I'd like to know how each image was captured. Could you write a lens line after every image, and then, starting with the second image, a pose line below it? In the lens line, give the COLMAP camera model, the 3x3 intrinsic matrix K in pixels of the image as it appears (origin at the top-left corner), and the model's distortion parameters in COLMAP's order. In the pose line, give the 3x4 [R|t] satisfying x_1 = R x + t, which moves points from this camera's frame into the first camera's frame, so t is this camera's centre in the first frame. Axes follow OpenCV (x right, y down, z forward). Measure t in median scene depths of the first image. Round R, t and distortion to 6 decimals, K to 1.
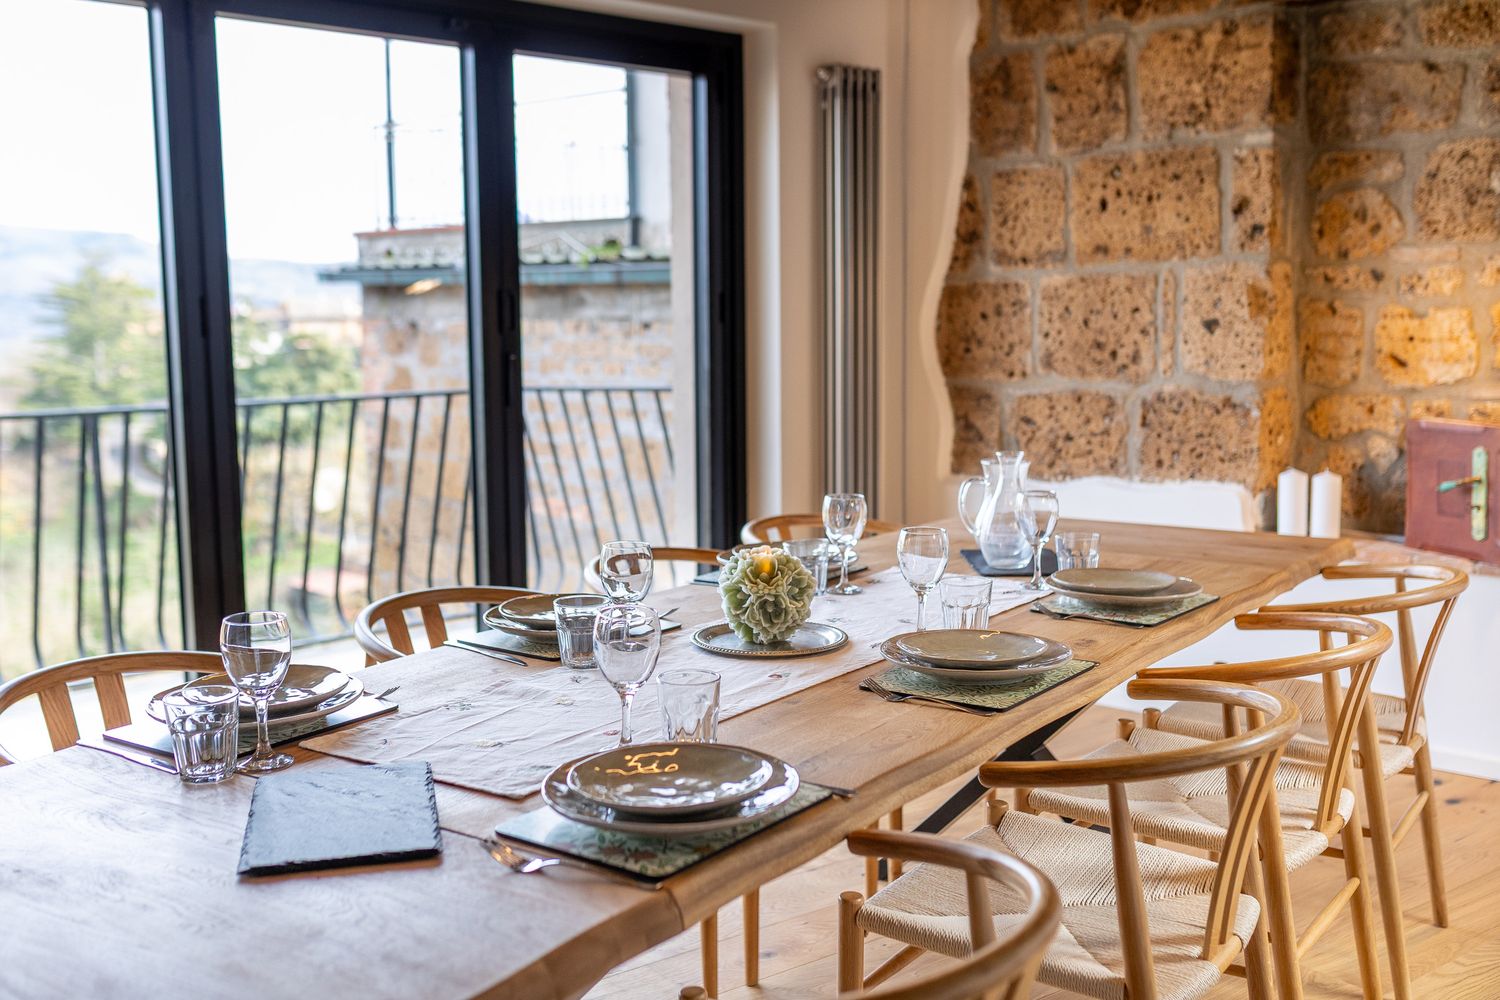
lens RADIAL K [[1468.0, 0, 749.1], [0, 1468.0, 500.4], [0, 0, 1]] dist [0.010228, 0.000000]
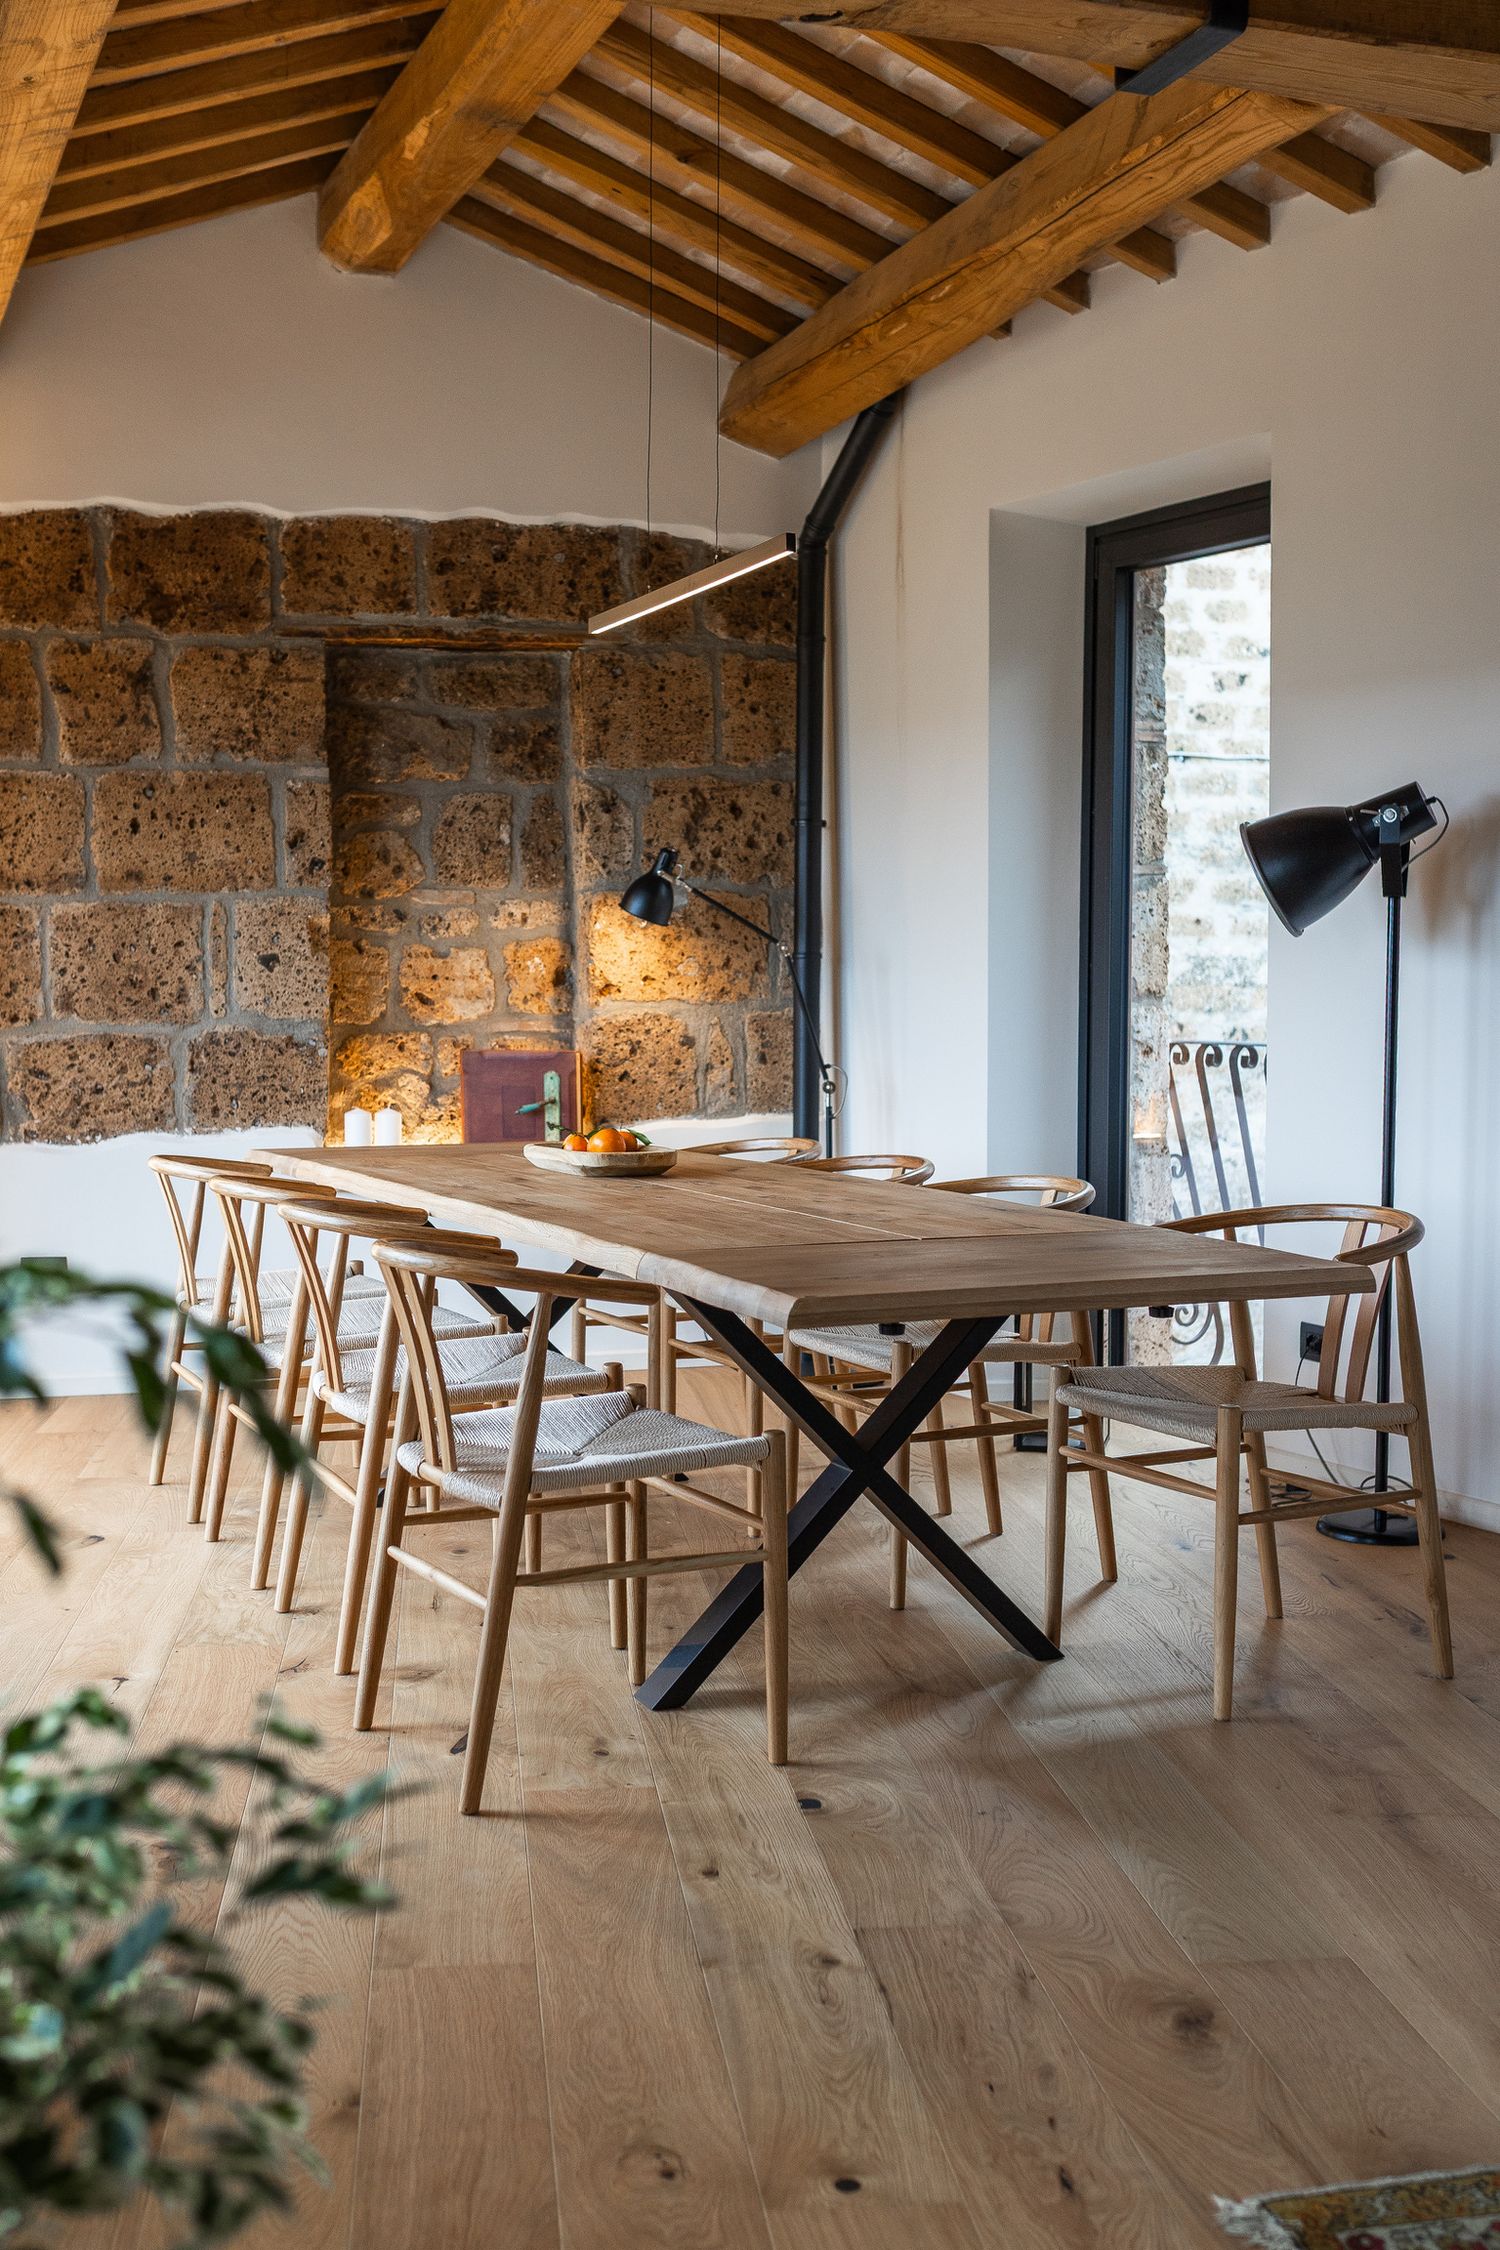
lens RADIAL K [[2202.0, 0, 750.7], [0, 2202.0, 1124.3], [0, 0, 1]] dist [0.010228, 0.000000]
pose [[0.551139, -0.039768, 0.833465, -0.702805], [0.101729, 0.994615, -0.019812, 0.045275], [-0.828189, 0.095707, 0.552216, -0.033266]]
